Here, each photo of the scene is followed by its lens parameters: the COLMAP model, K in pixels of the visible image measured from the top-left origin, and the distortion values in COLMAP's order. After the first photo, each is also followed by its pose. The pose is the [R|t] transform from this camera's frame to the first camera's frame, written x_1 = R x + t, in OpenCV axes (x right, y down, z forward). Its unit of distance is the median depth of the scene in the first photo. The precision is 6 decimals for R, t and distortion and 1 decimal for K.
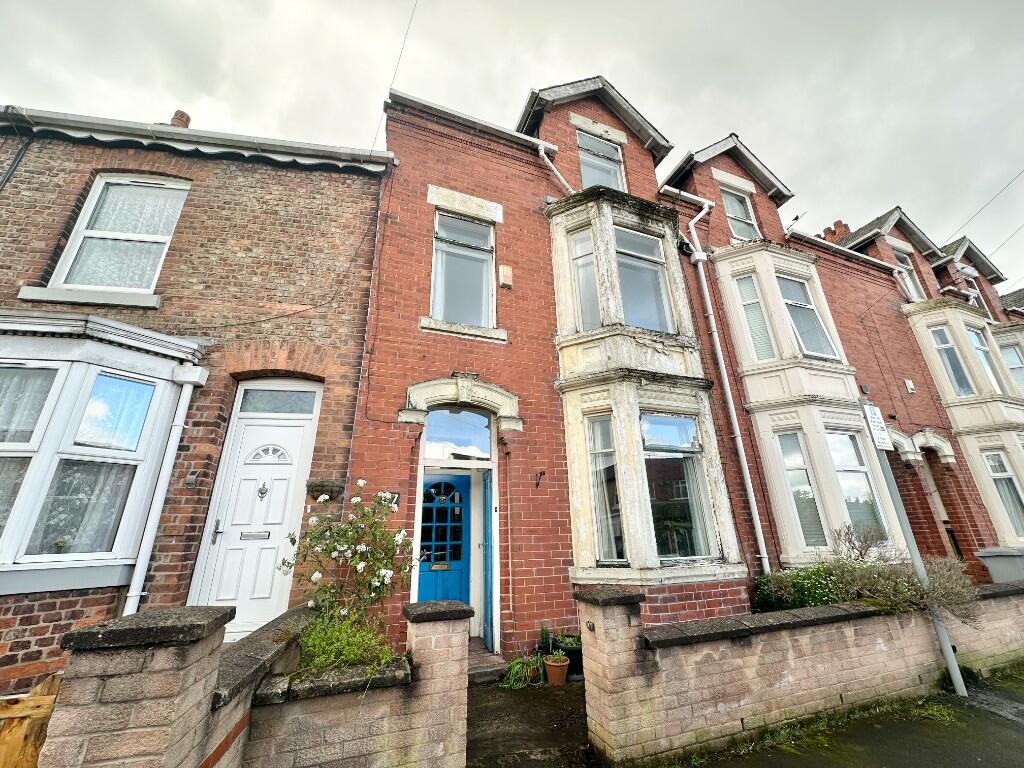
lens RADIAL K [[408.2, 0, 512.0], [0, 408.2, 384.0], [0, 0, 1]] dist [-0.001295, 0.000175]
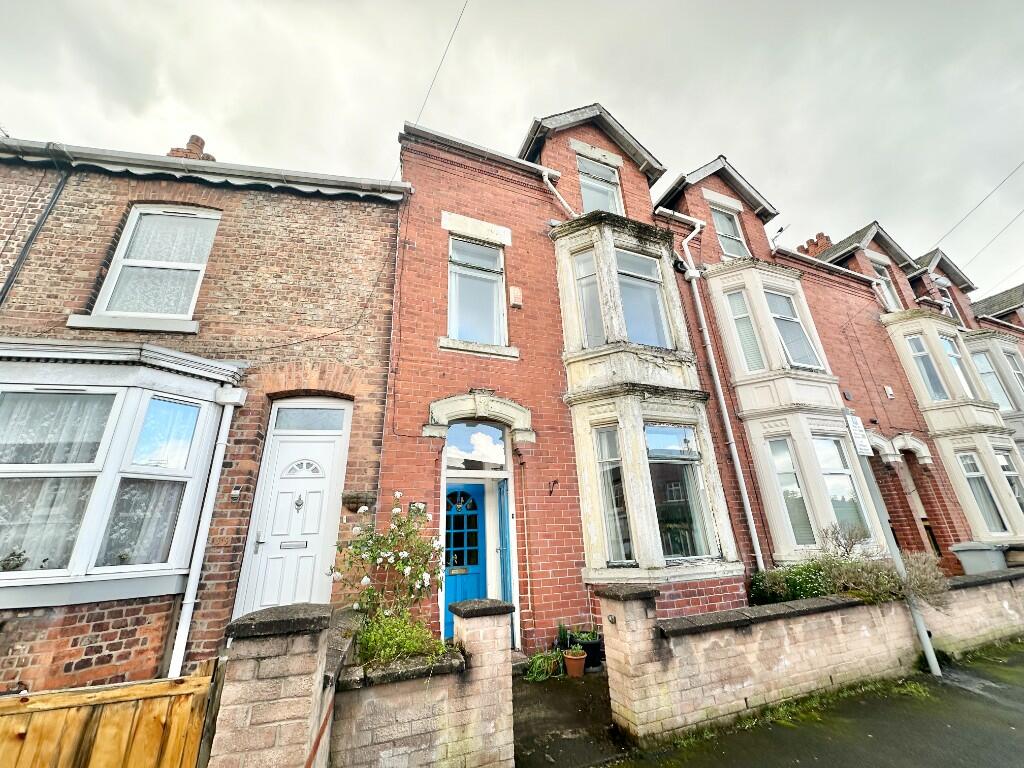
lens RADIAL K [[408.2, 0, 512.0], [0, 408.2, 384.0], [0, 0, 1]] dist [-0.001295, 0.000175]
pose [[0.999667, -0.010897, 0.023393, -0.065454], [0.011127, 0.999891, -0.009720, -0.031470], [-0.023284, 0.009977, 0.999679, -0.081414]]
